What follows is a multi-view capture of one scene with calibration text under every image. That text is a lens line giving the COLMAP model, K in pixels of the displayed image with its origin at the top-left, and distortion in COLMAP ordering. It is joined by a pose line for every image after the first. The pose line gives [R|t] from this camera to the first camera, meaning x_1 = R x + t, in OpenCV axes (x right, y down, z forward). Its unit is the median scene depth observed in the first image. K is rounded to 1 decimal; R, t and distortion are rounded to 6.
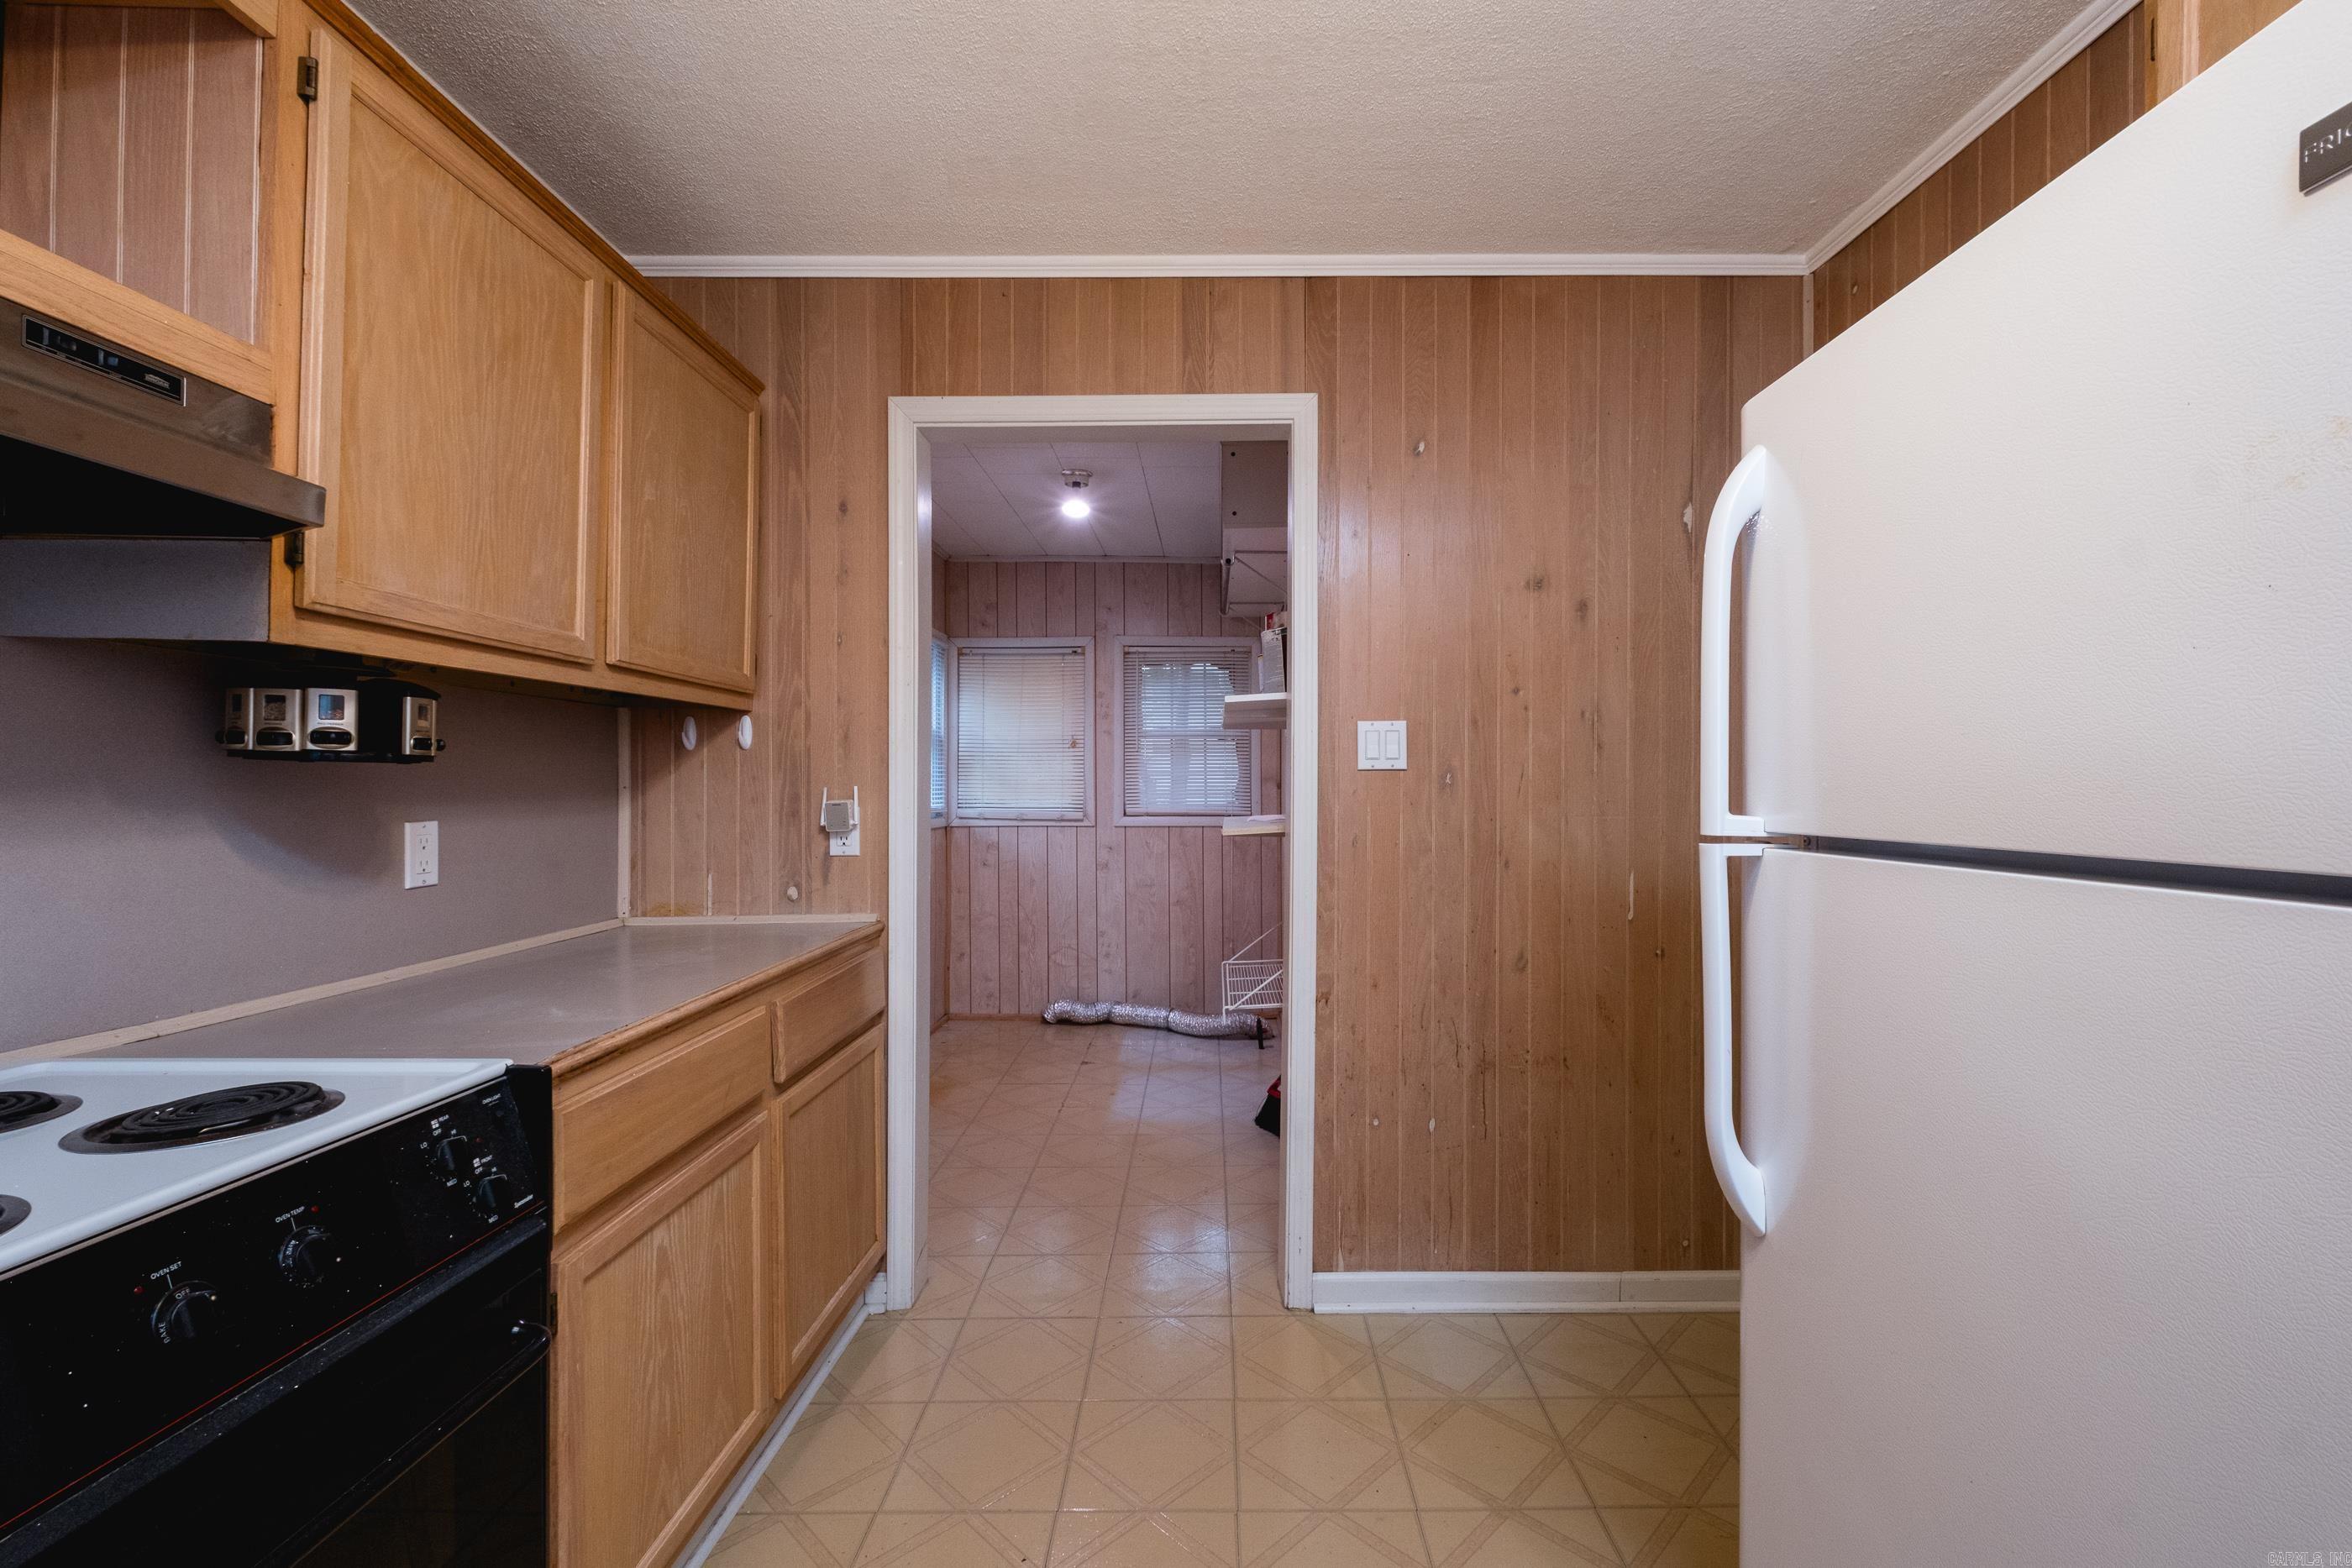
lens RADIAL K [[1055.7, 0, 1176.0], [0, 1055.7, 784.0], [0, 0, 1]] dist [0.000641, 0.000111]
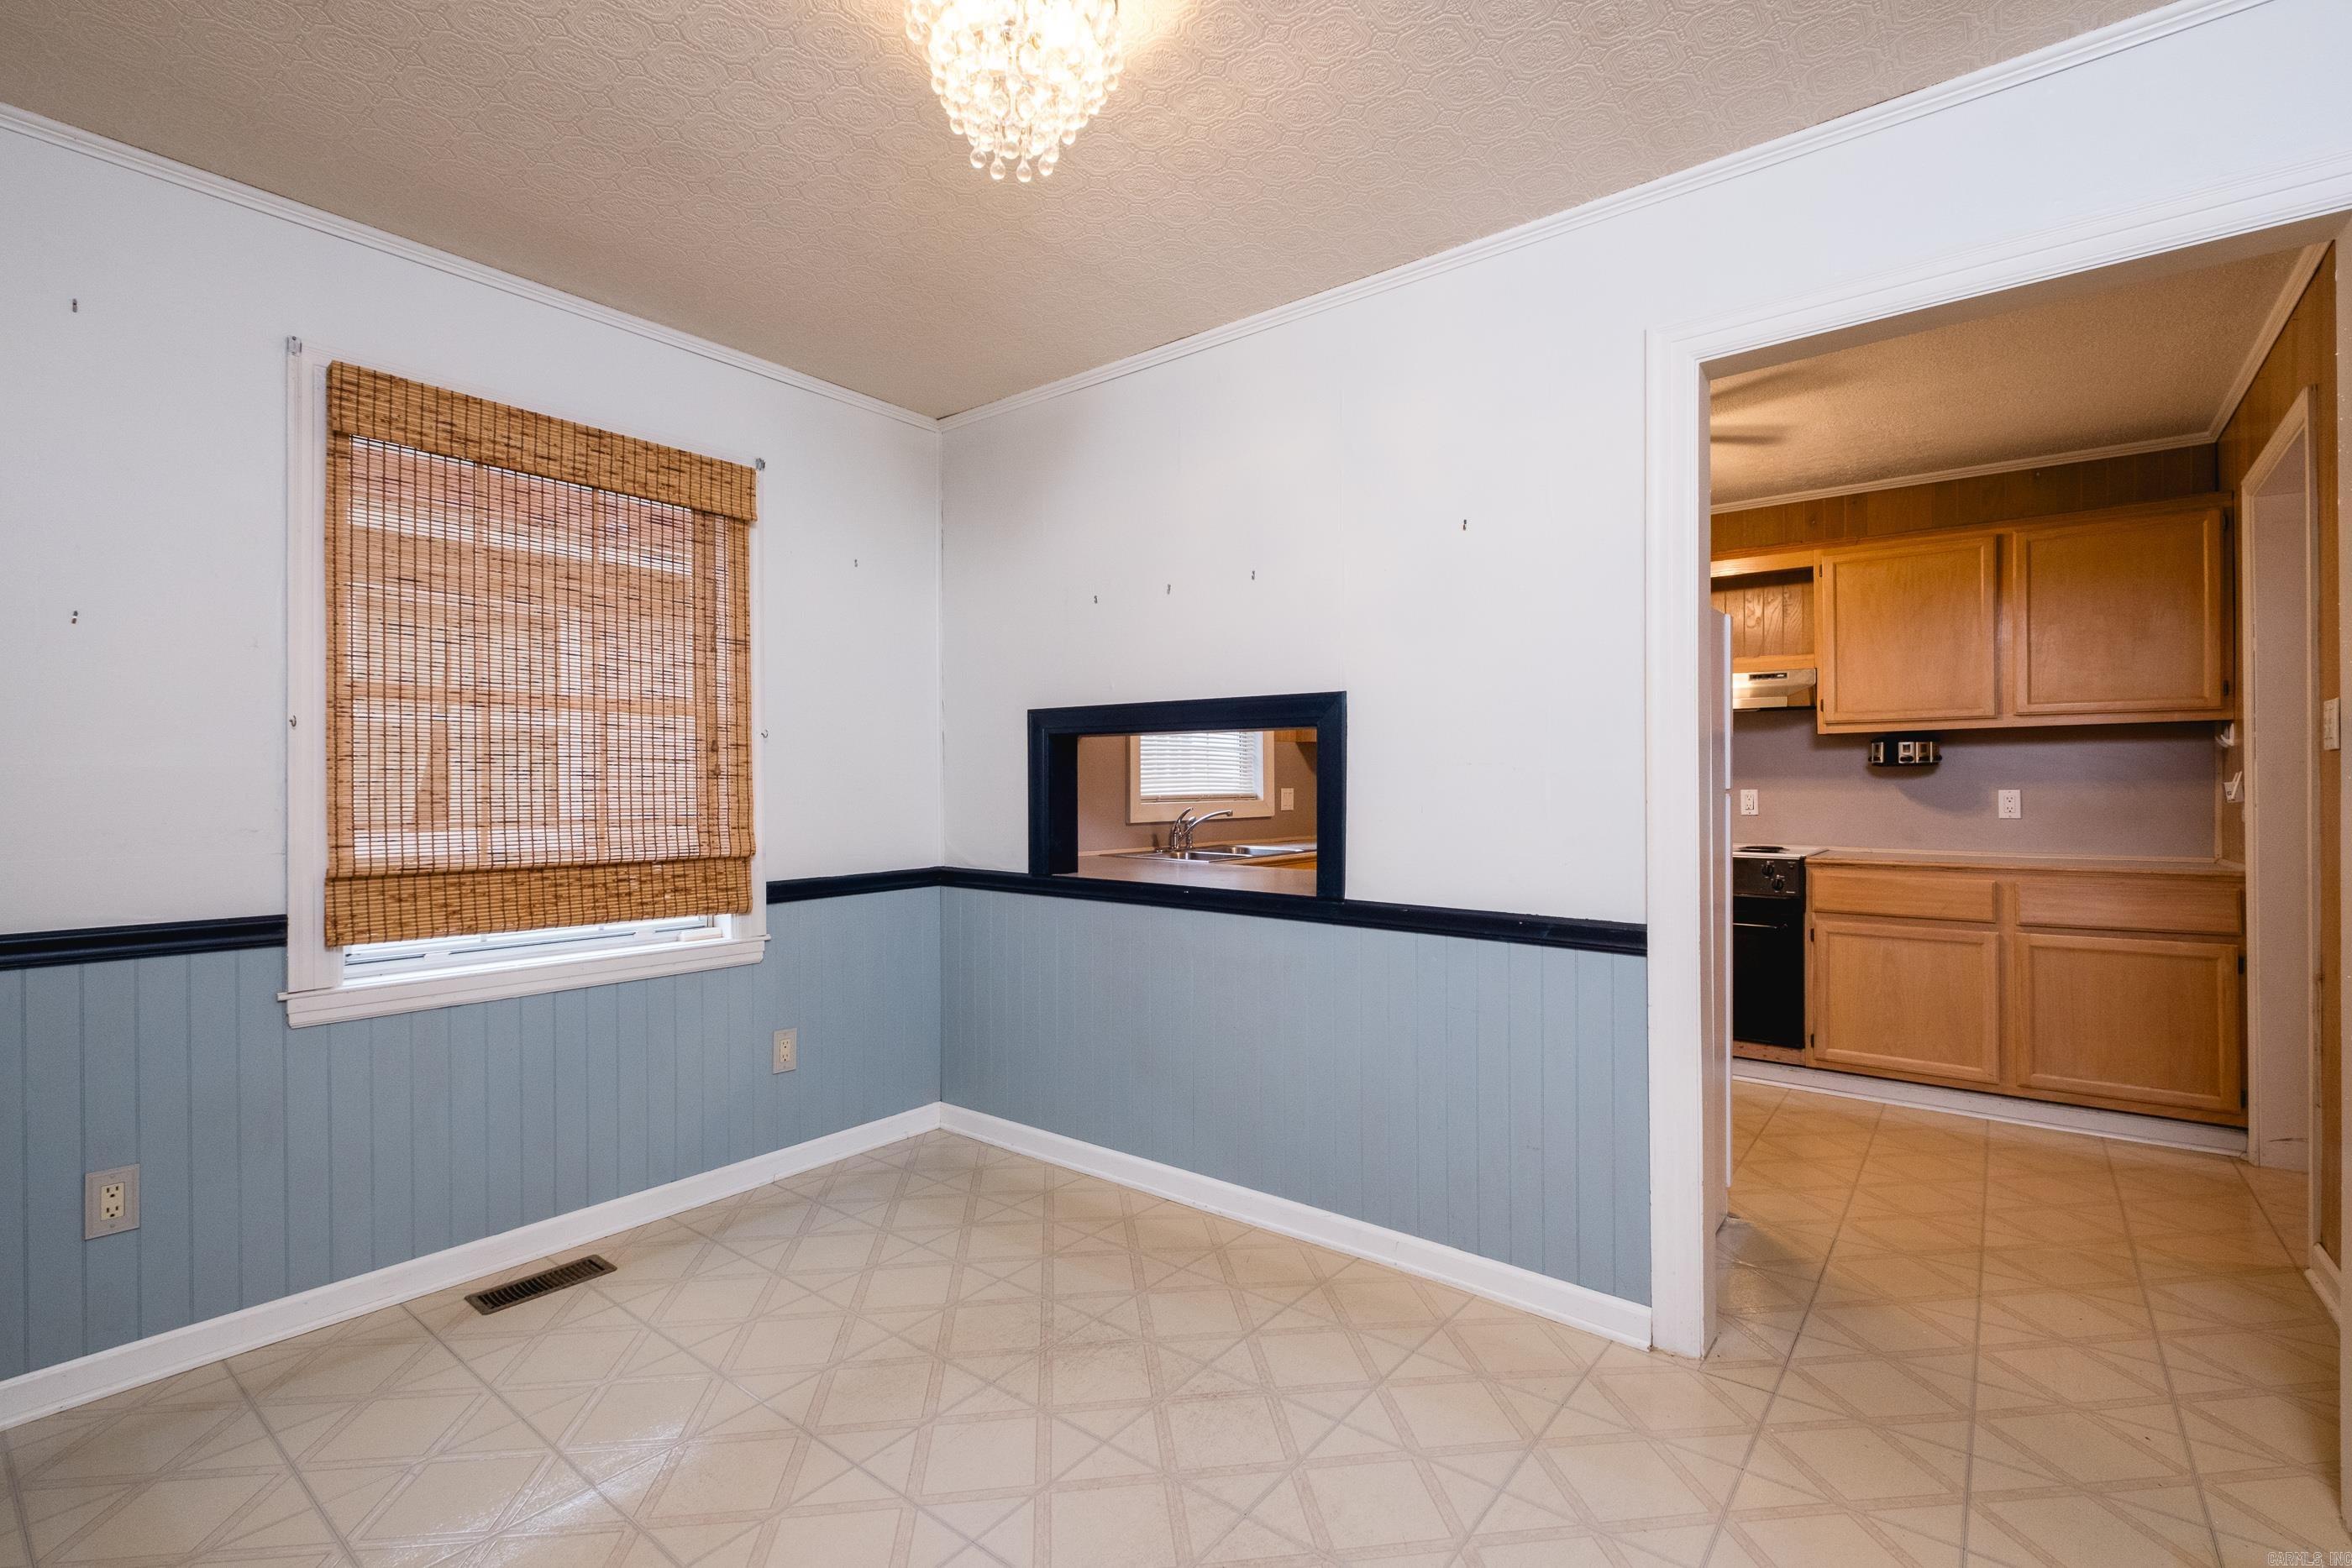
lens RADIAL K [[1055.7, 0, 1176.0], [0, 1055.7, 784.0], [0, 0, 1]] dist [0.000641, 0.000111]
pose [[-0.619927, -0.001269, -0.784658, 2.125553], [0.003532, 0.999984, -0.004408, 0.026319], [0.784651, -0.005504, -0.619913, 0.982454]]
